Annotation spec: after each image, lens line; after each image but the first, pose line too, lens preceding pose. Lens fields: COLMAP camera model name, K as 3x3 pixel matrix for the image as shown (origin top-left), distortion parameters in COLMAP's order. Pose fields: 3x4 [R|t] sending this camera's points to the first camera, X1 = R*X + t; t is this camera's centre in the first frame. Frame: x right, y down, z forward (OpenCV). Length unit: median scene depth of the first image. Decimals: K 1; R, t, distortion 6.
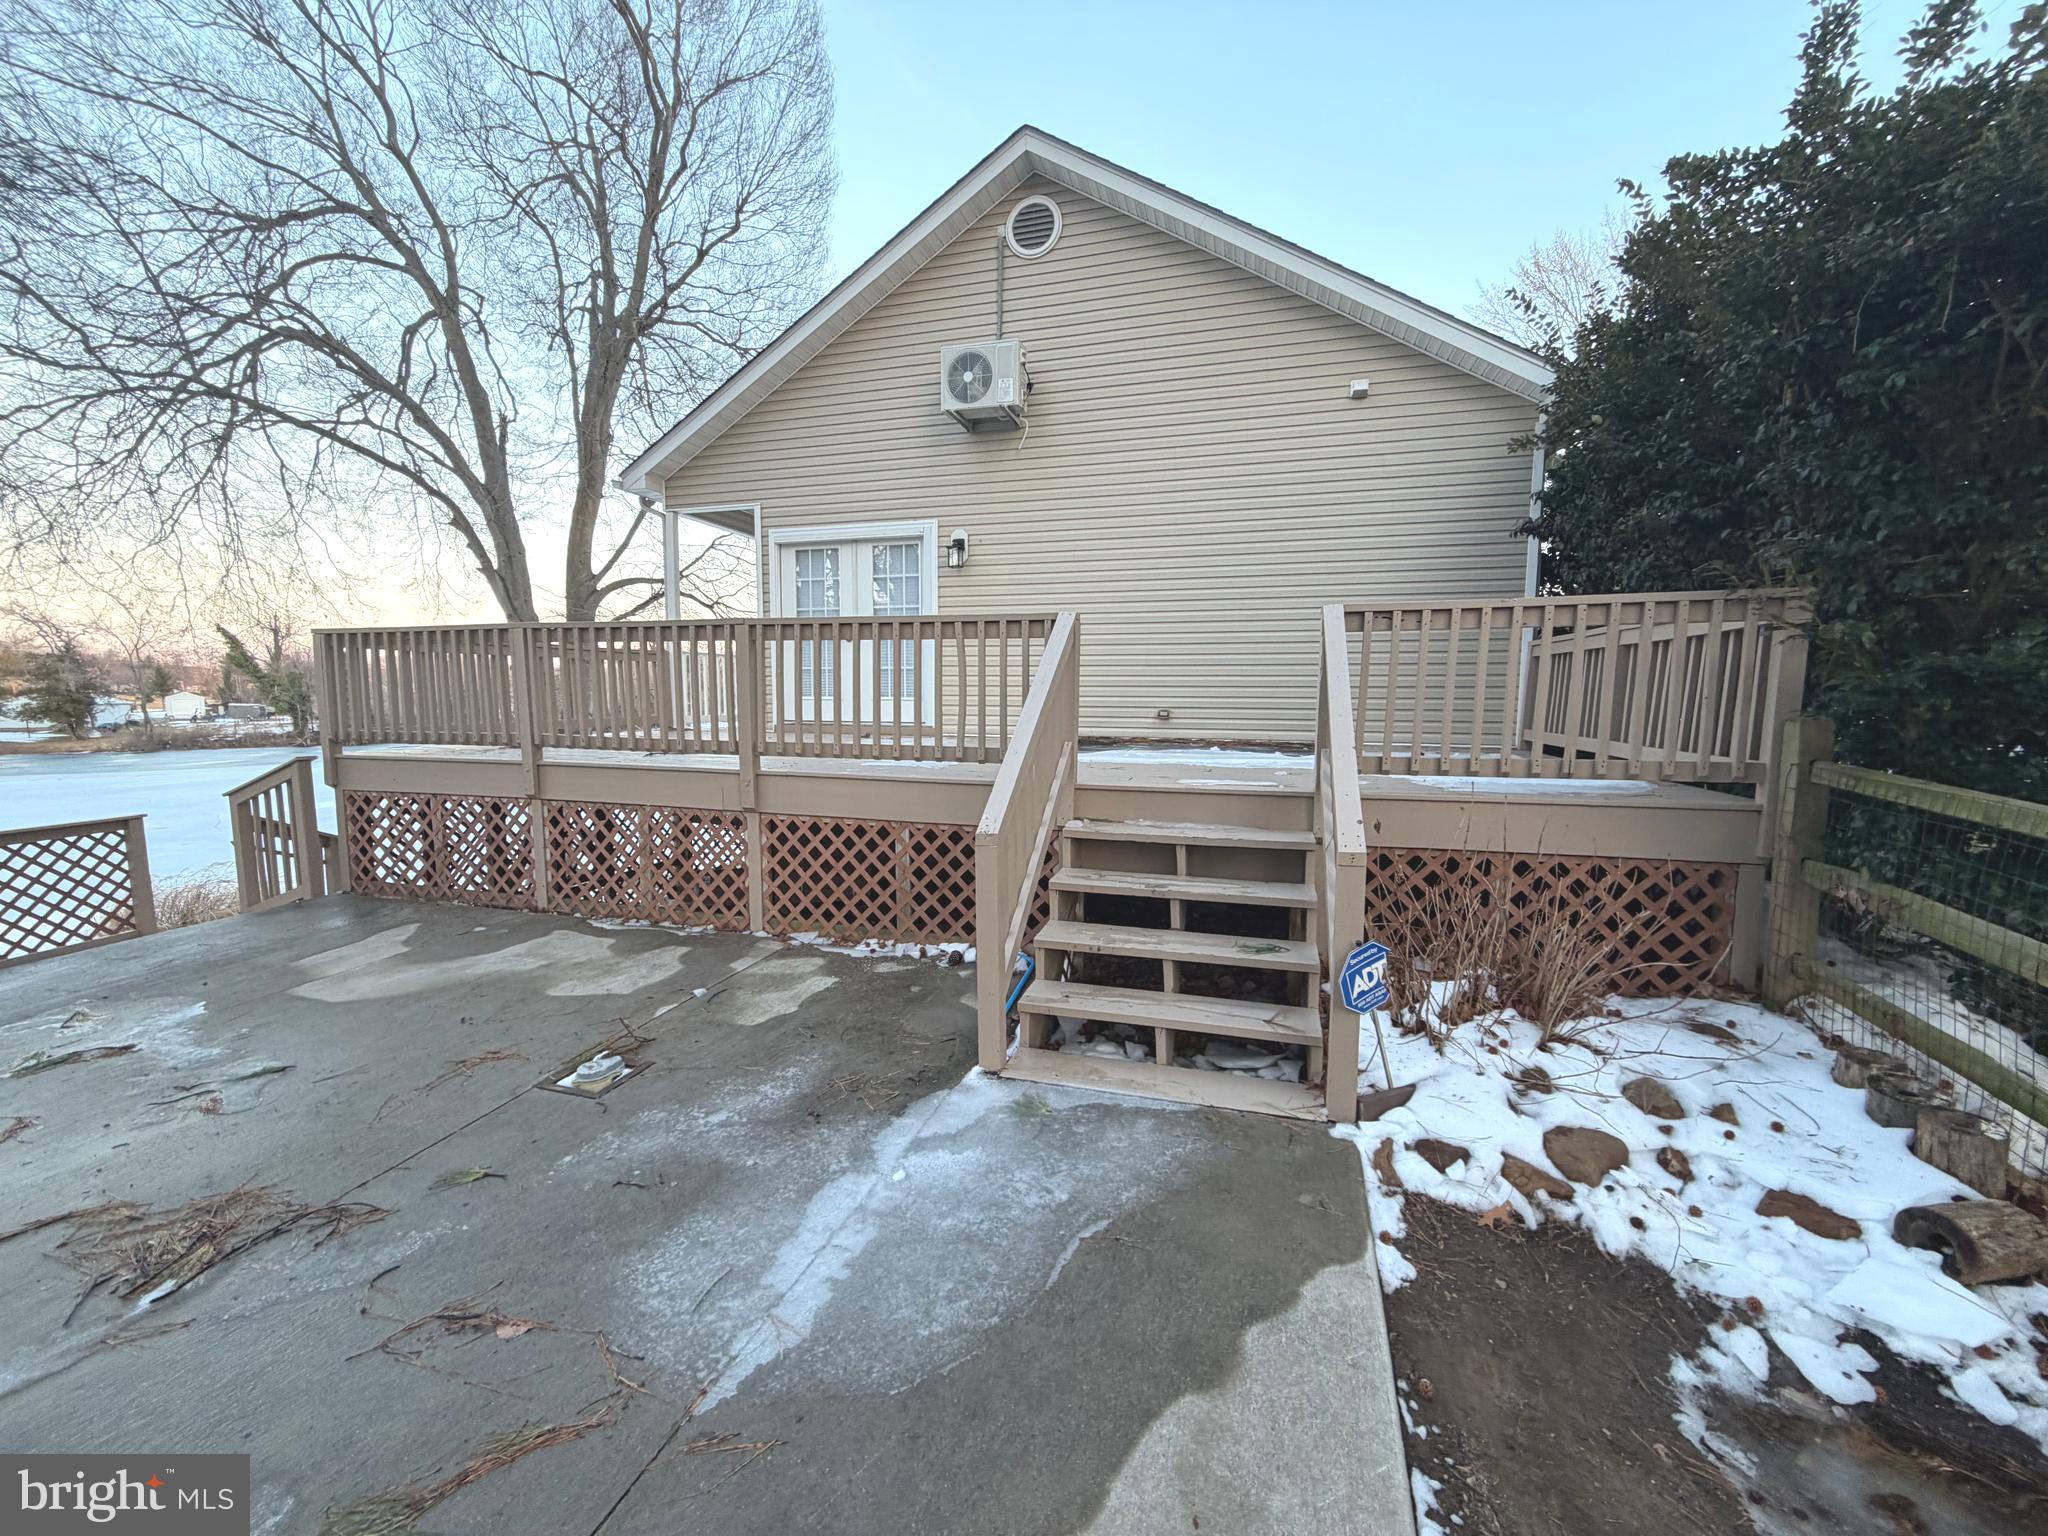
lens RADIAL K [[813.2, 0, 1016.7], [0, 813.2, 769.9], [0, 0, 1]] dist [-0.000309, -0.000134]
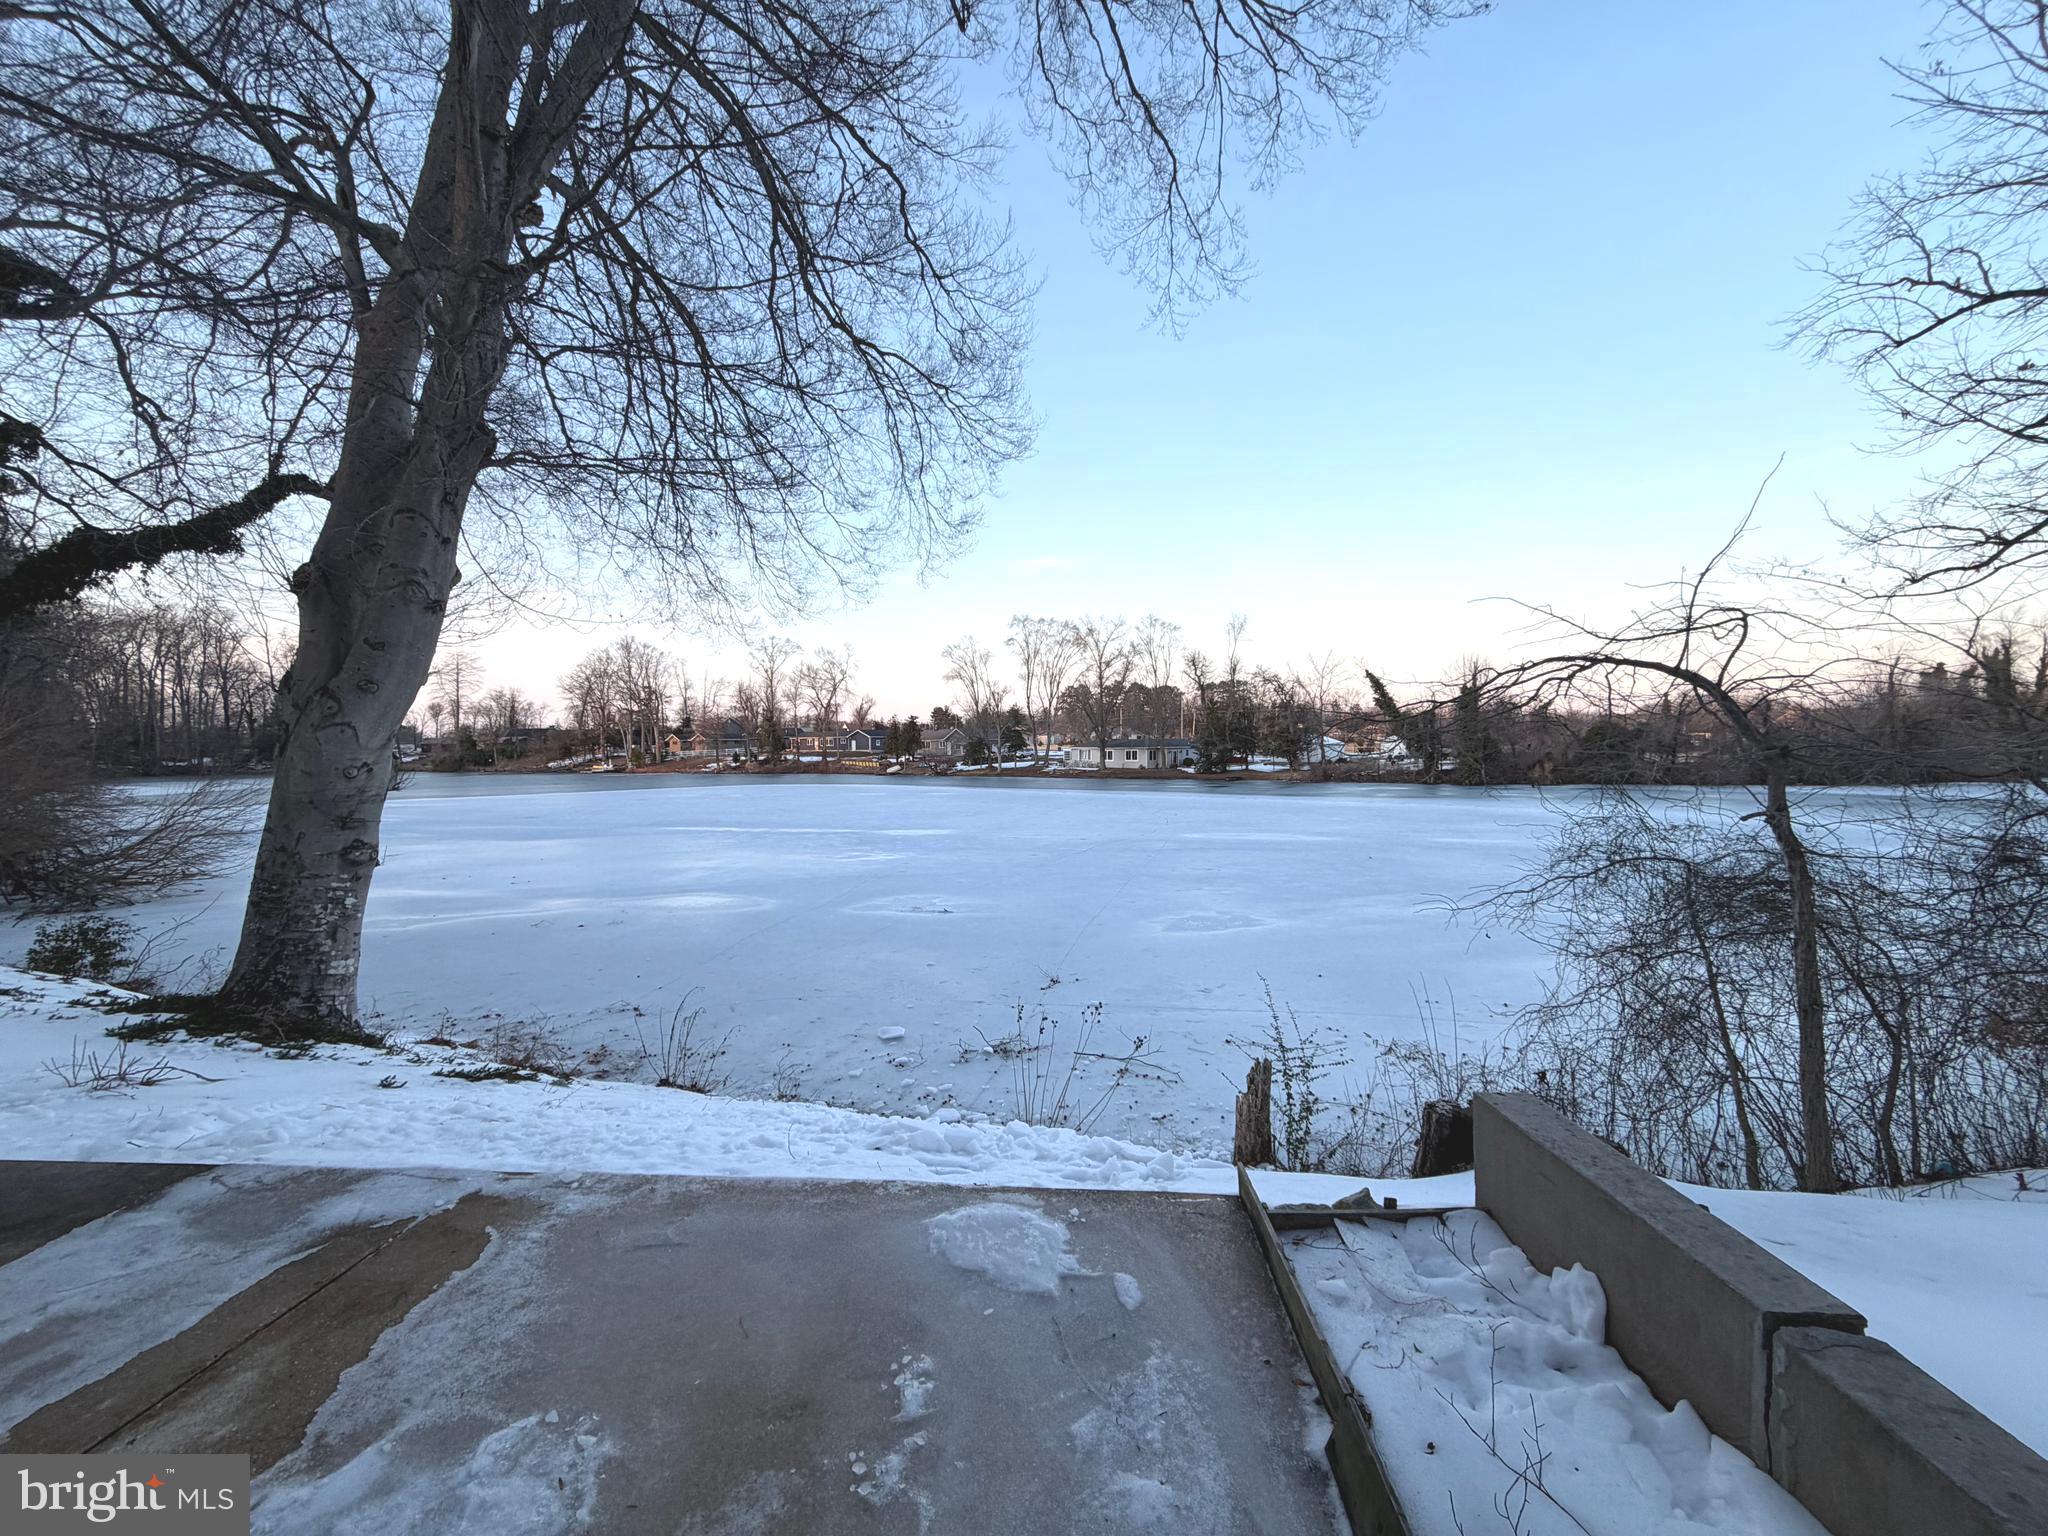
lens RADIAL K [[813.2, 0, 1016.2], [0, 813.2, 767.7], [0, 0, 1]] dist [-0.000309, -0.000134]
pose [[0.227077, 0.019973, -0.973672, -0.098562], [-0.083638, 0.996496, 0.000935, -0.077643], [0.970279, 0.081224, 0.227952, 2.993882]]
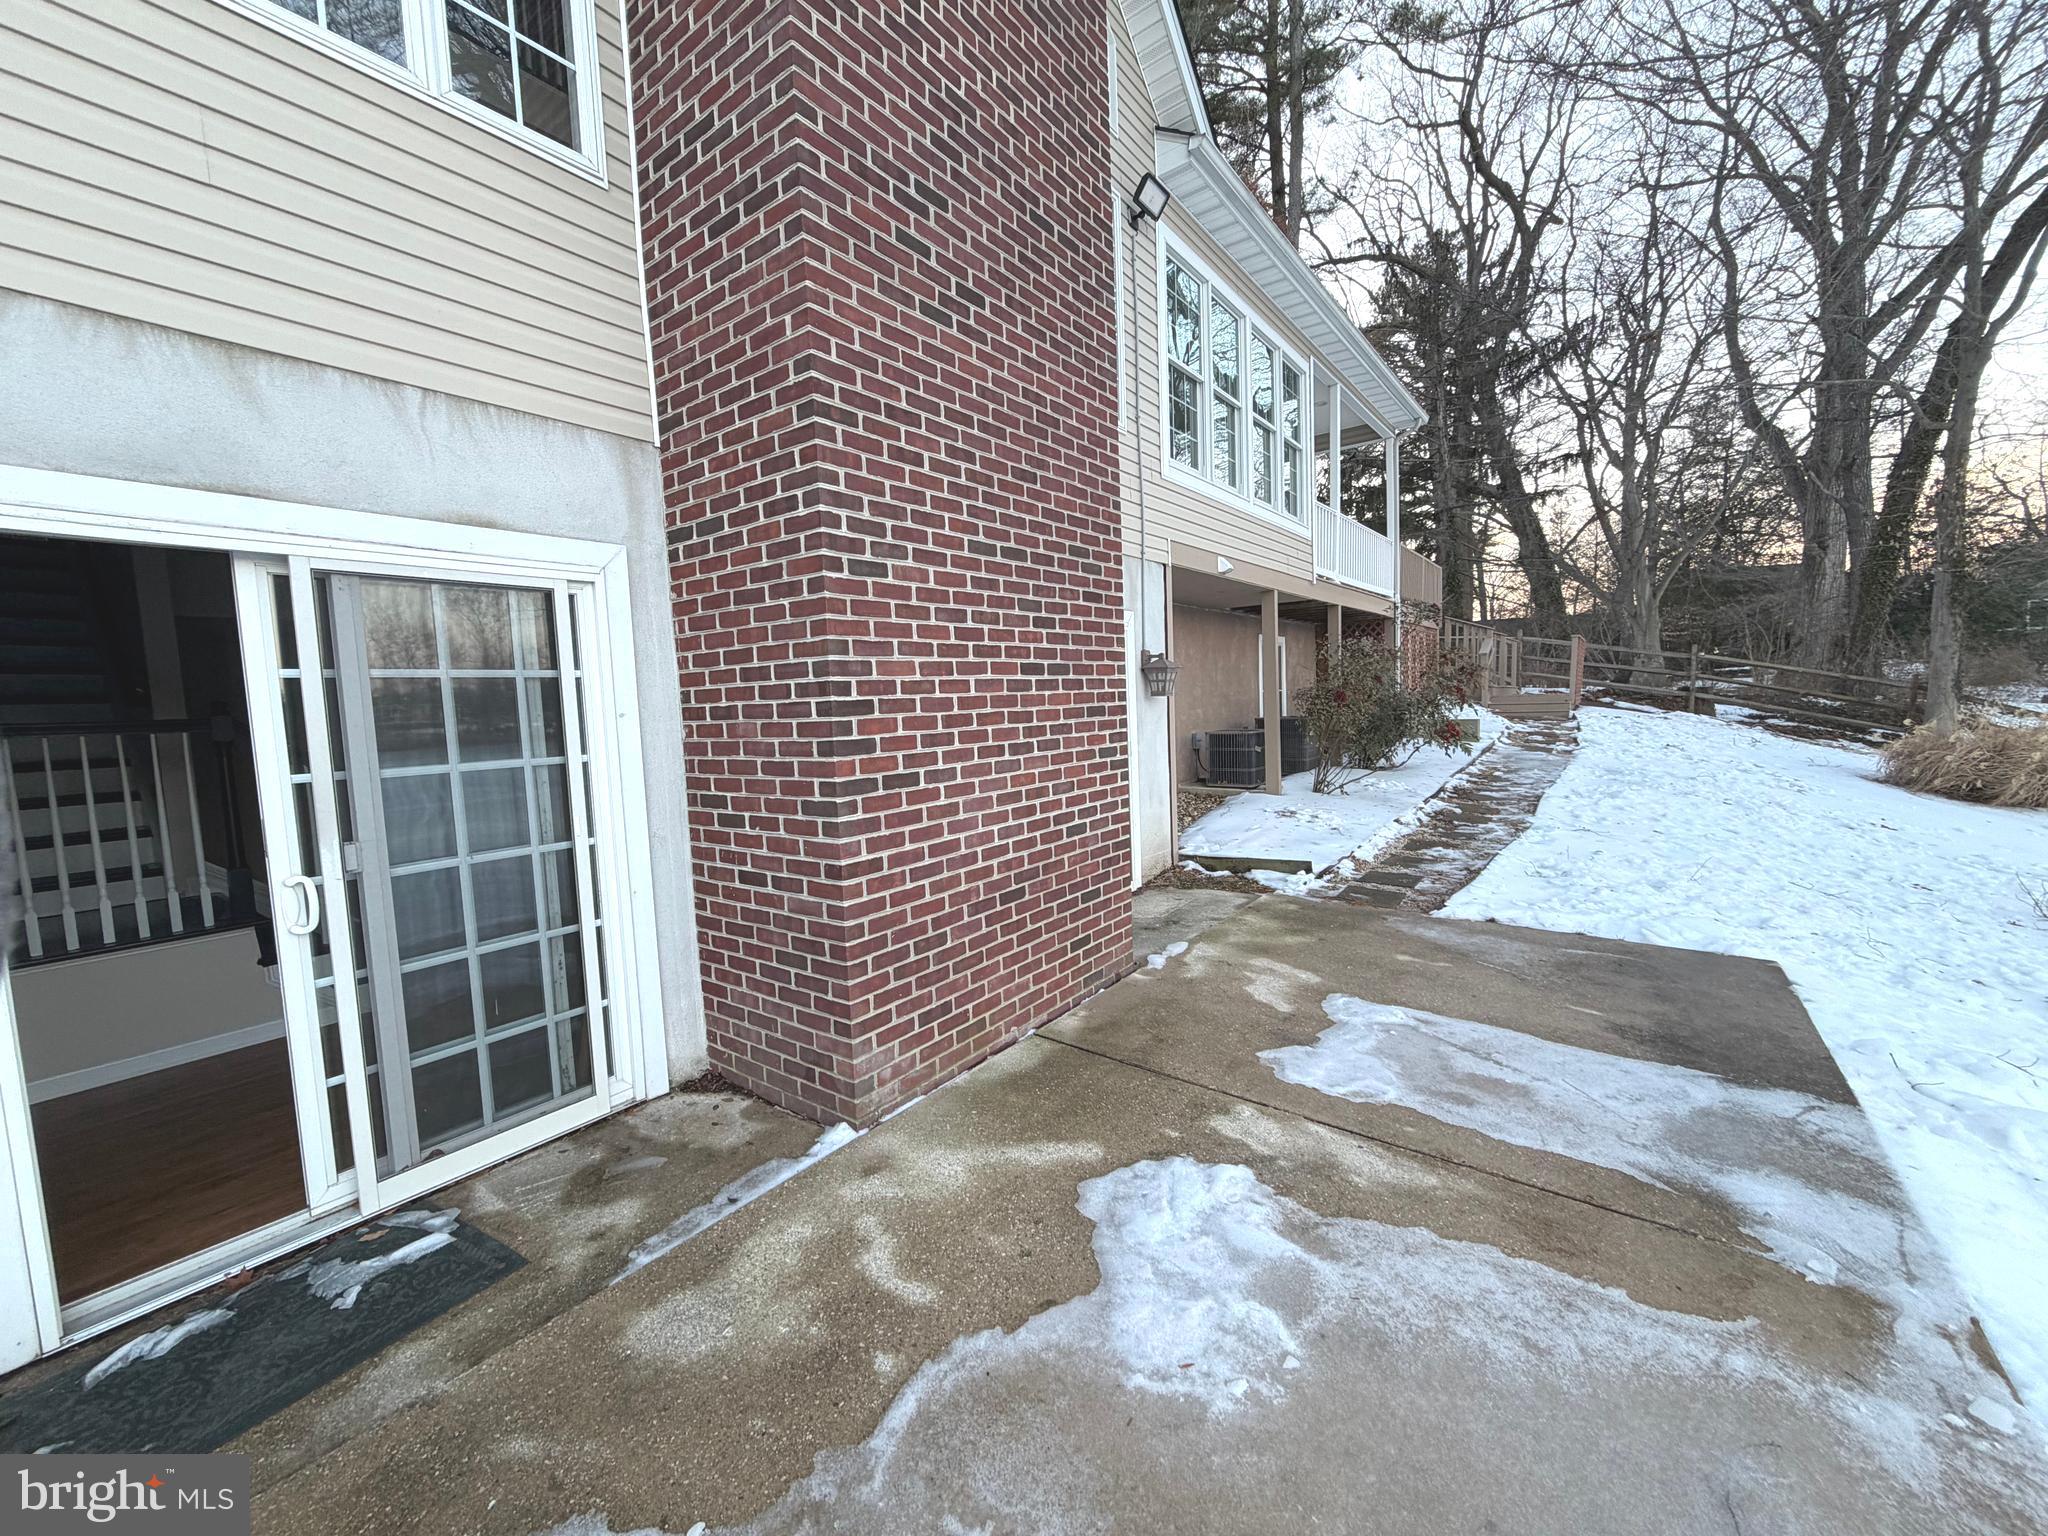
lens RADIAL K [[813.2, 0, 1019.1], [0, 813.2, 765.9], [0, 0, 1]] dist [-0.000309, -0.000134]
pose [[-0.938267, 0.007784, 0.345825, -0.395663], [0.071075, 0.982753, 0.170716, -0.068841], [-0.338532, 0.184757, -0.922638, 3.136211]]
